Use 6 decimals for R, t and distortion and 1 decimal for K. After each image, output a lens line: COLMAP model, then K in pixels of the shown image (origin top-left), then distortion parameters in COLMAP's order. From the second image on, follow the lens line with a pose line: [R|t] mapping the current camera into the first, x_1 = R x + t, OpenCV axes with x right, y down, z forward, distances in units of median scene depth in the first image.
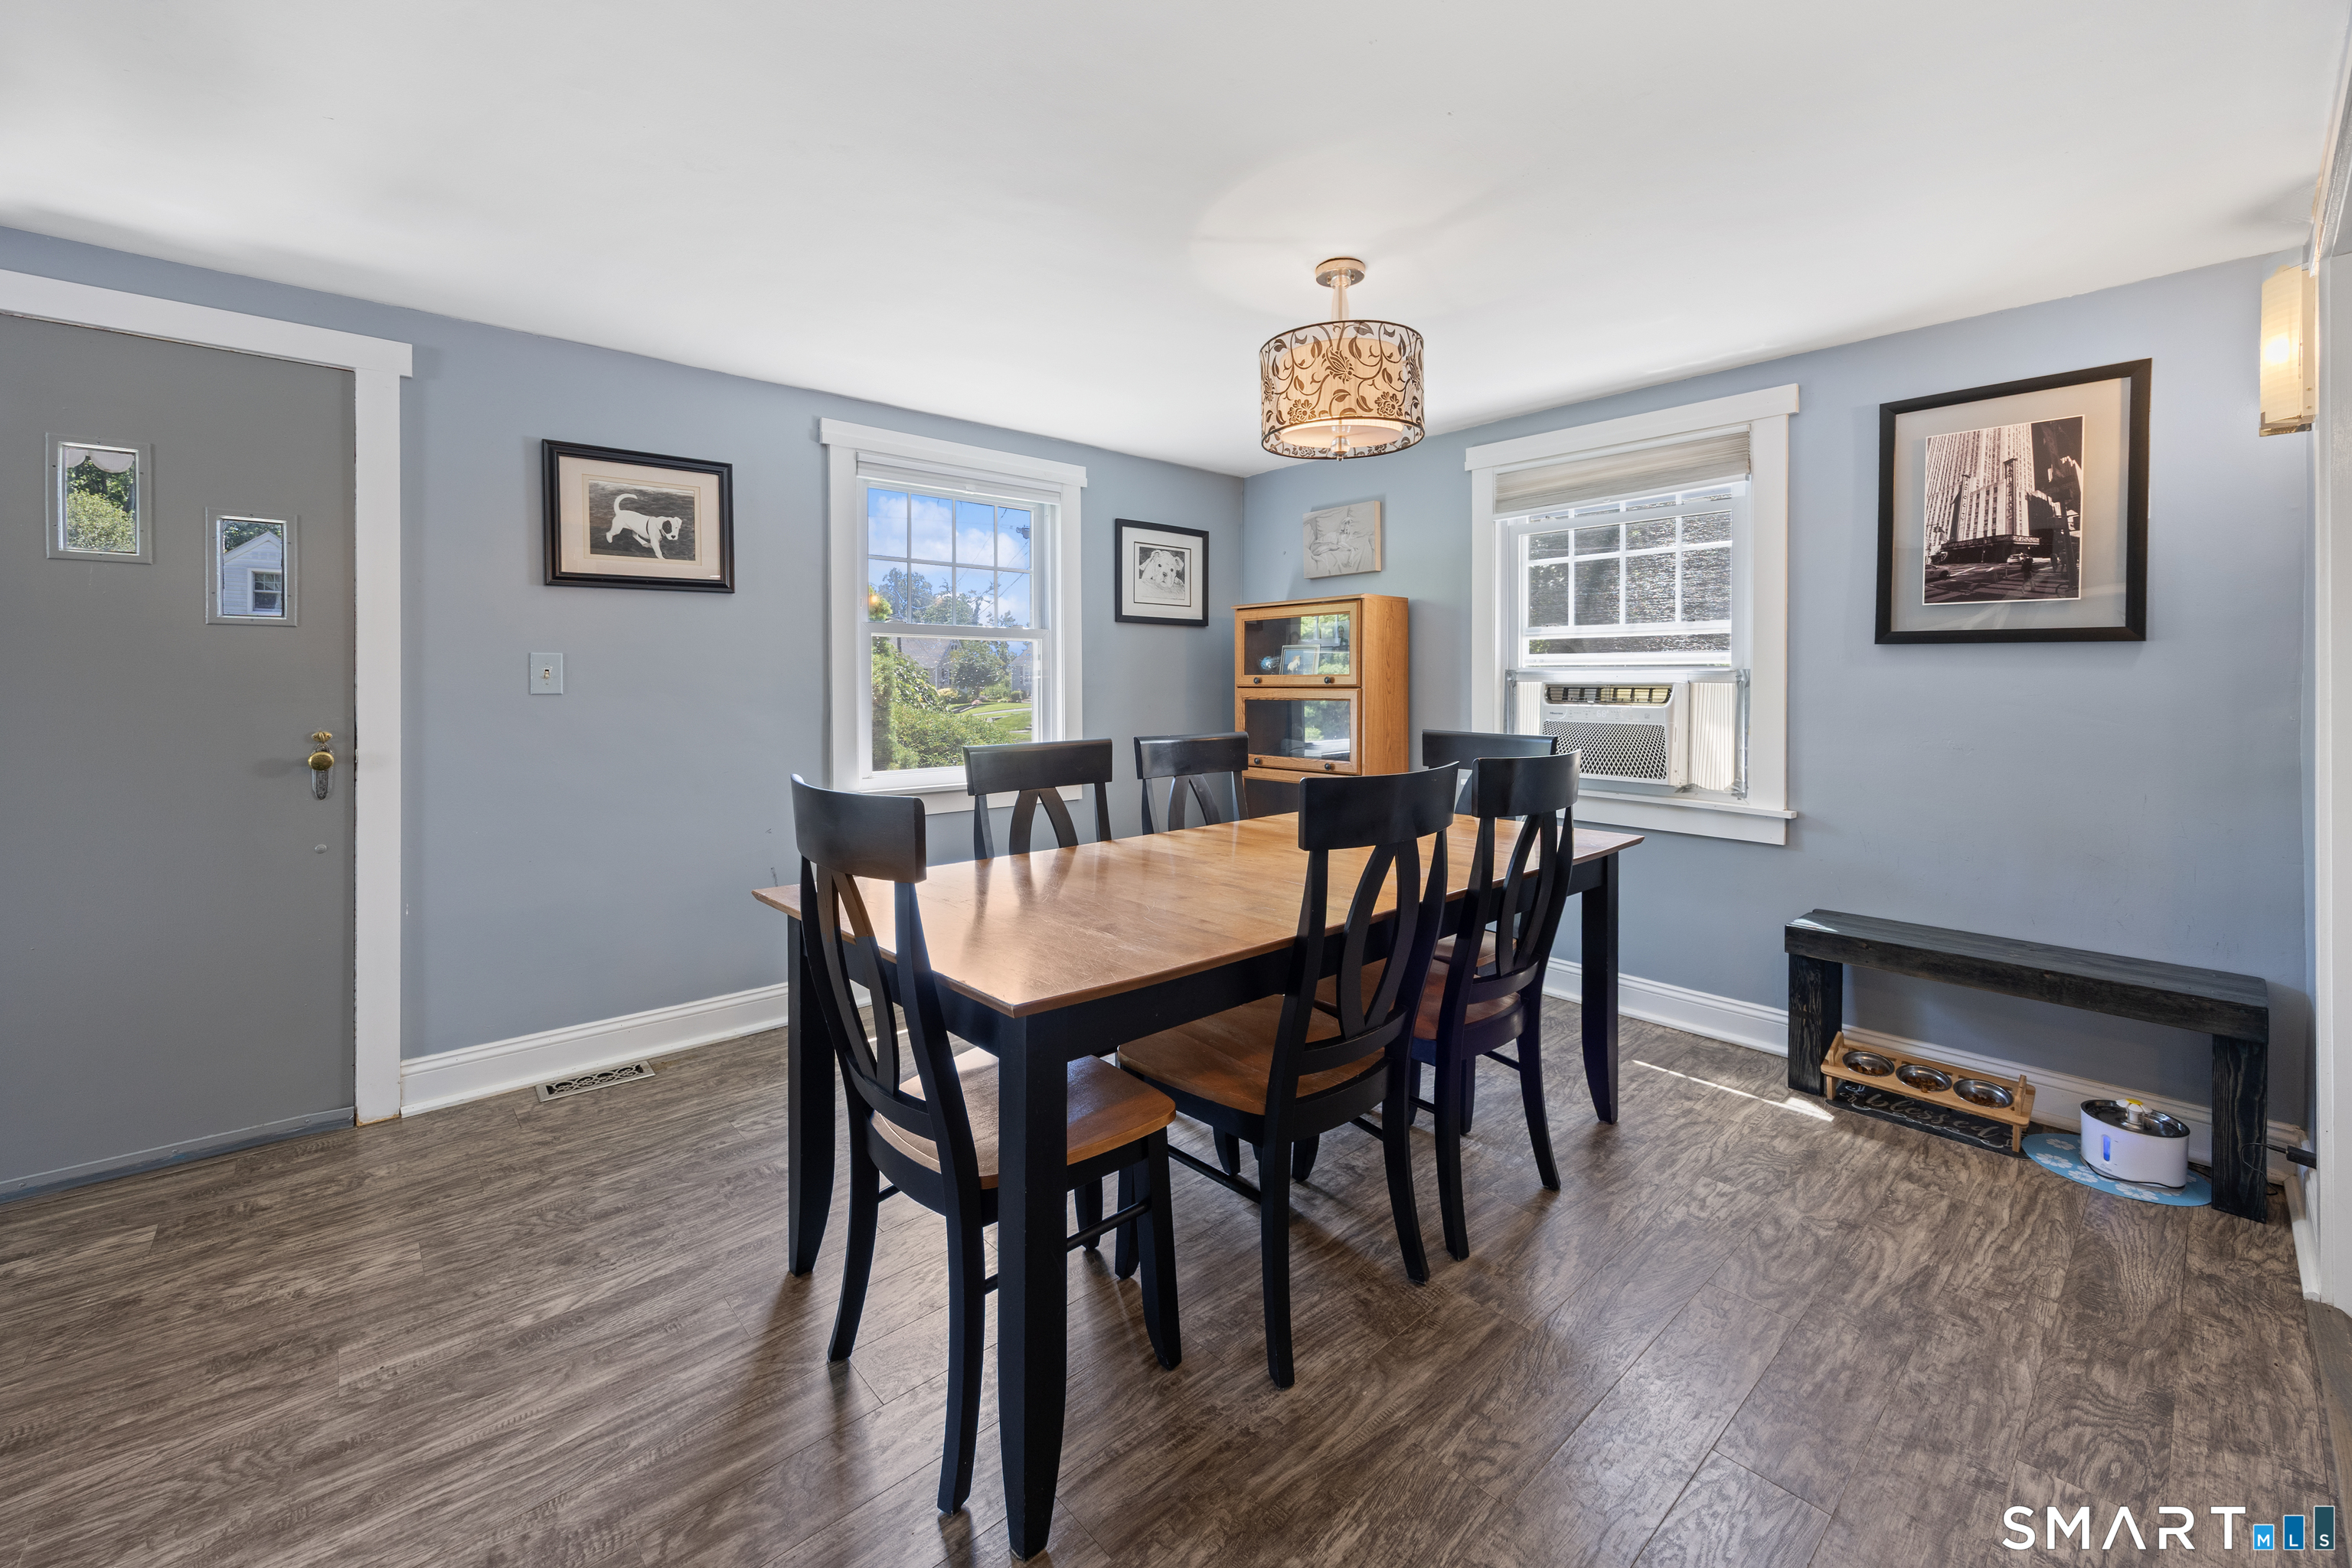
lens RADIAL K [[957.5, 0, 1184.0], [0, 957.5, 690.4], [0, 0, 1]] dist [0.000433, 0.000659]
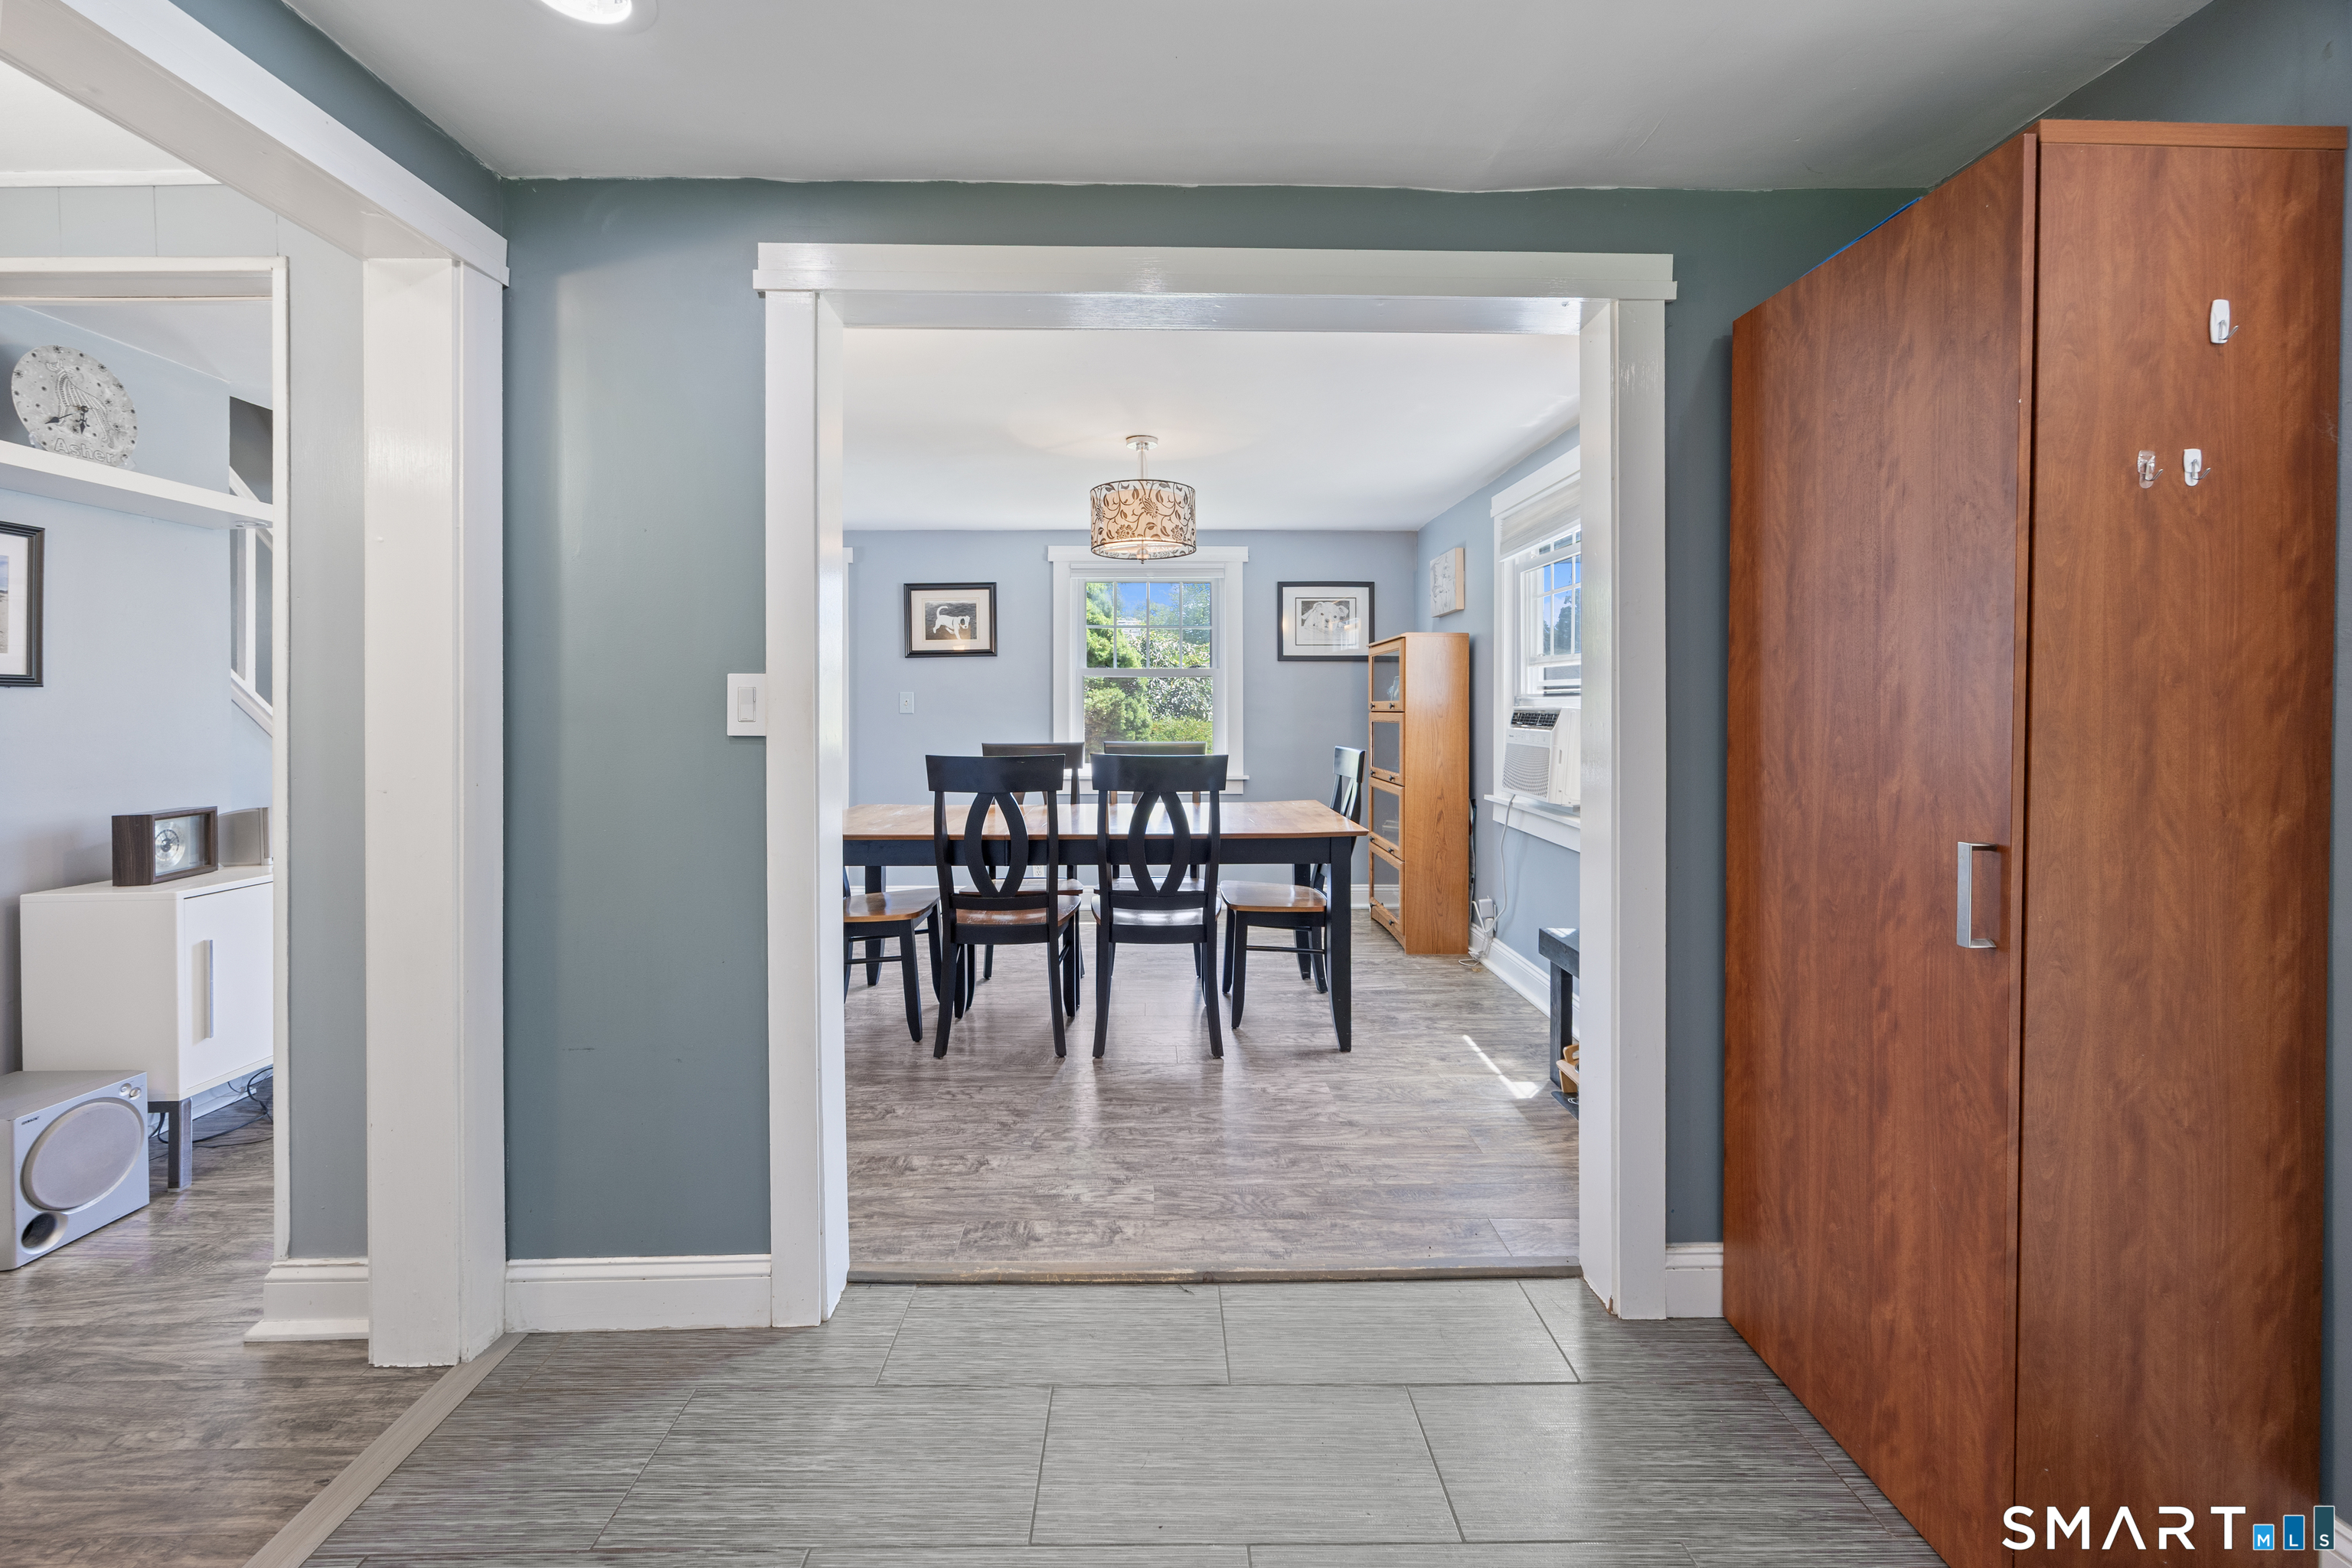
lens RADIAL K [[957.5, 0, 1183.4], [0, 957.5, 712.0], [0, 0, 1]] dist [0.000433, 0.000659]
pose [[0.757855, 0.007379, -0.652382, 1.026606], [-0.005253, 0.999973, 0.005208, -0.011794], [0.652402, -0.000520, 0.757873, -0.112540]]
